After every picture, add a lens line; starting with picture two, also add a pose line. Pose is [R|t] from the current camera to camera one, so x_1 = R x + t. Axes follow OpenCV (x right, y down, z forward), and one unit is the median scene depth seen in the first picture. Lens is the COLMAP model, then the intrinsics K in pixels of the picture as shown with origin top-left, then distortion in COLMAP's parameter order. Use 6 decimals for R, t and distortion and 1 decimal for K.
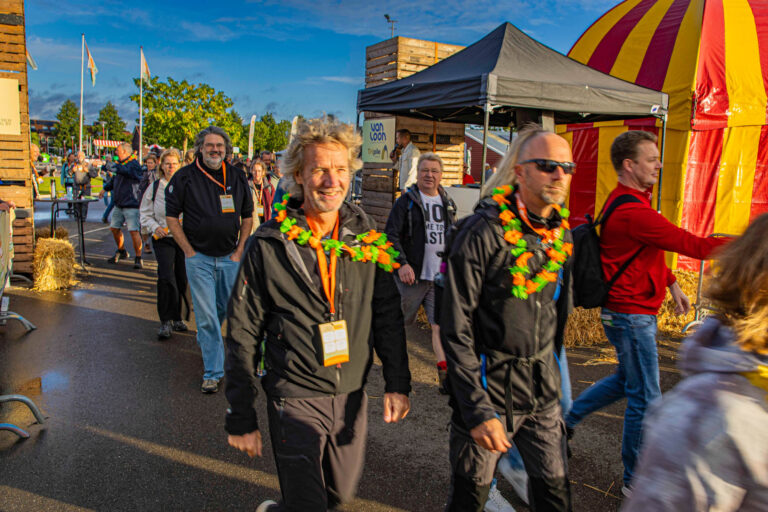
lens RADIAL K [[651.3, 0, 397.8], [0, 651.3, 259.8], [0, 0, 1]] dist [-0.034348, 0.026356]
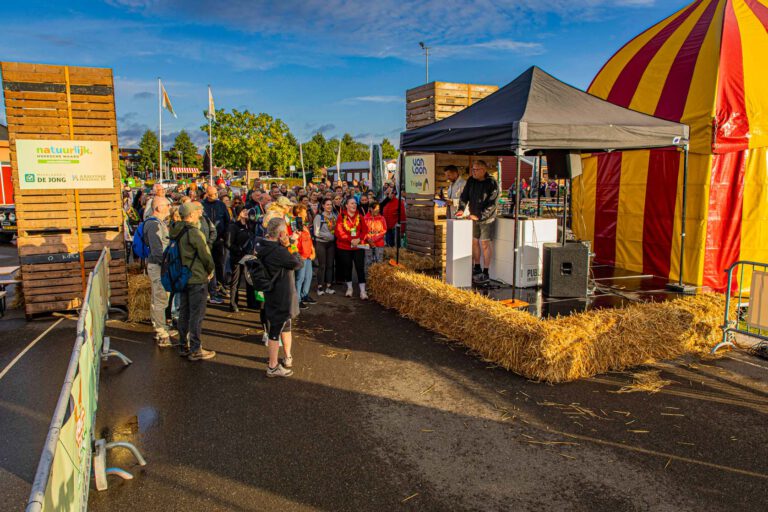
lens RADIAL K [[580.8, 0, 386.4], [0, 580.8, 251.4], [0, 0, 1]] dist [0.003837, -0.007102]
pose [[0.995662, -0.031621, -0.087502, -0.004175], [0.030961, 0.999481, -0.008881, -0.047211], [0.087738, 0.006133, 0.996125, -0.002884]]
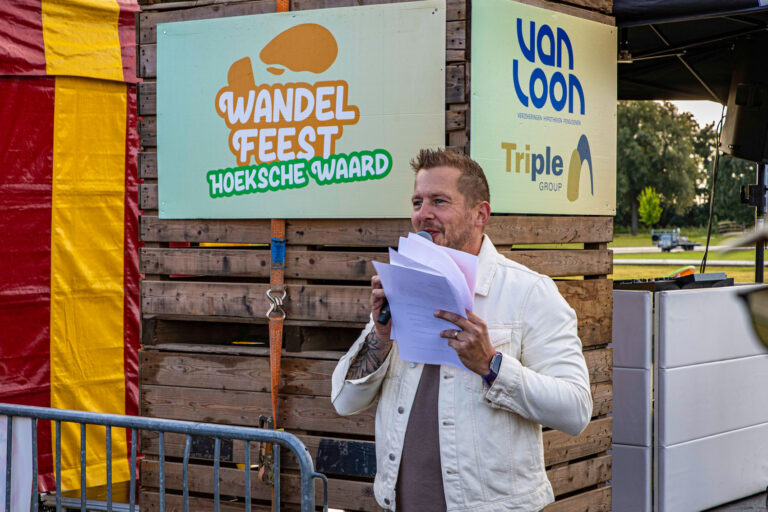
lens RADIAL K [[1638.5, 0, 383.7], [0, 1638.5, 255.0], [0, 0, 1]] dist [0.010648, 0.000000]
pose [[-0.449837, -0.051218, 0.891641, -0.523653], [0.109735, 0.987620, 0.112093, -0.222899], [-0.886344, 0.148268, -0.438648, 1.416585]]
